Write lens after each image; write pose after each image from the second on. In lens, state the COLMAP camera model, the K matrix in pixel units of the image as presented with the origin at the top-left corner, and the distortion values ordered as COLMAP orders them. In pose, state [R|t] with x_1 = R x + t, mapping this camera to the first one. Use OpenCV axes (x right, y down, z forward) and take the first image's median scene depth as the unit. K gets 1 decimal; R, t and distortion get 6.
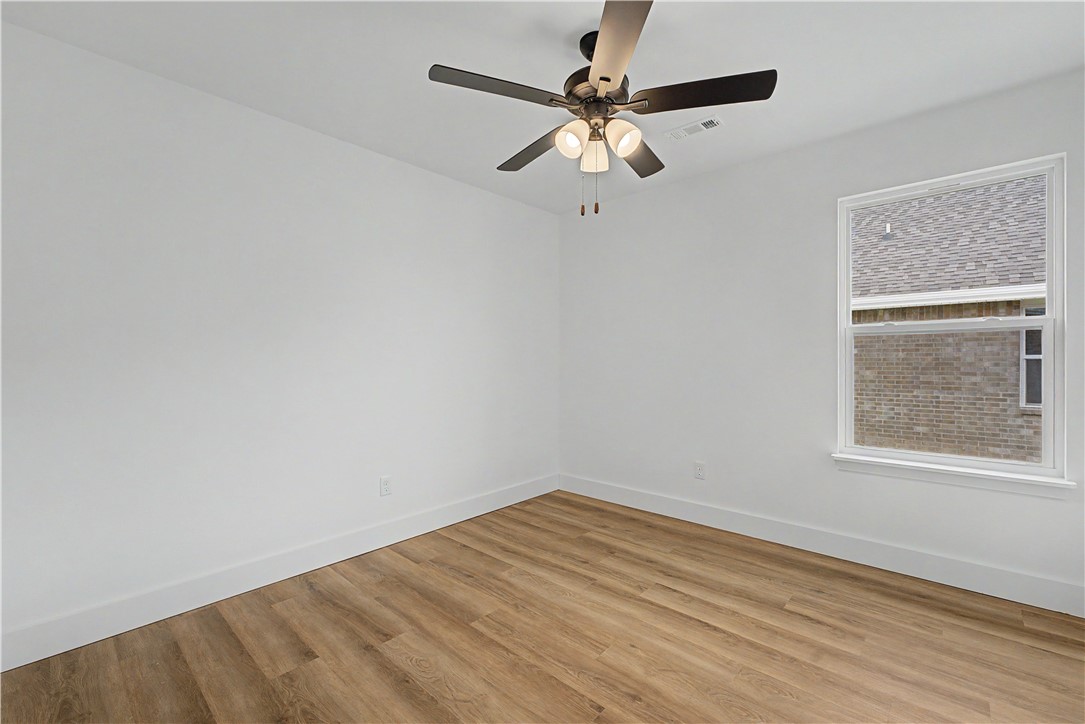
lens RADIAL K [[460.5, 0, 539.2], [0, 460.5, 365.1], [0, 0, 1]] dist [0.002153, 0.000147]
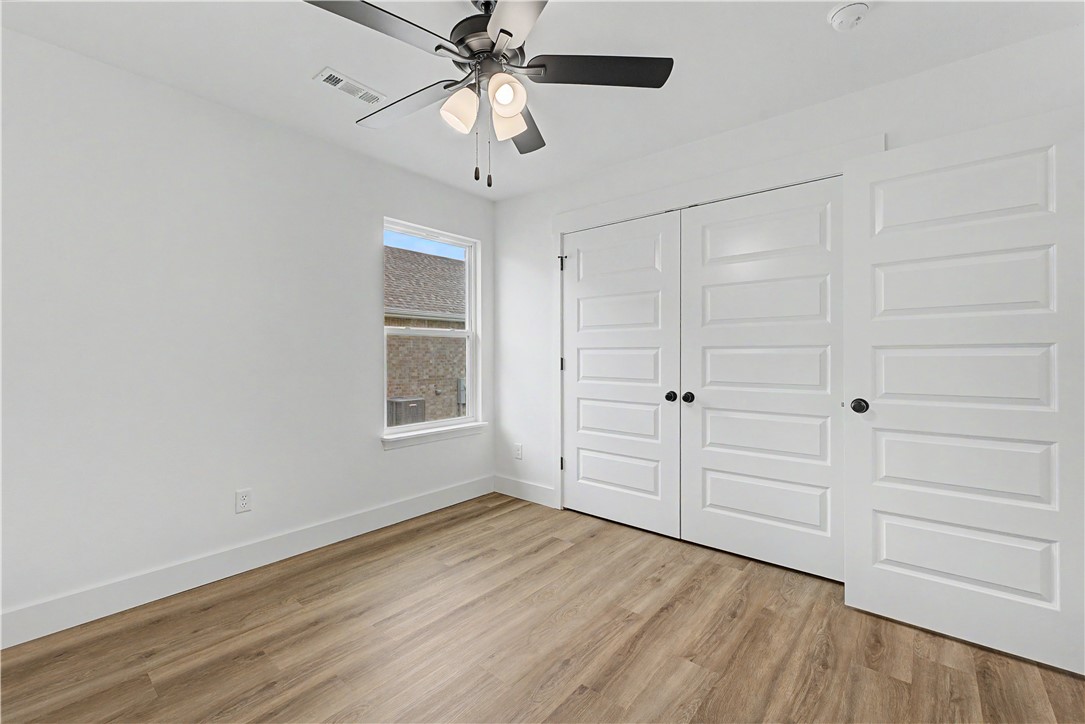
lens RADIAL K [[460.5, 0, 540.5], [0, 460.5, 357.1], [0, 0, 1]] dist [0.002153, 0.000147]
pose [[-0.055429, 0.001487, 0.998462, -0.534954], [0.011367, 0.999935, -0.000858, -0.002298], [-0.998398, 0.011302, -0.055443, 0.676049]]
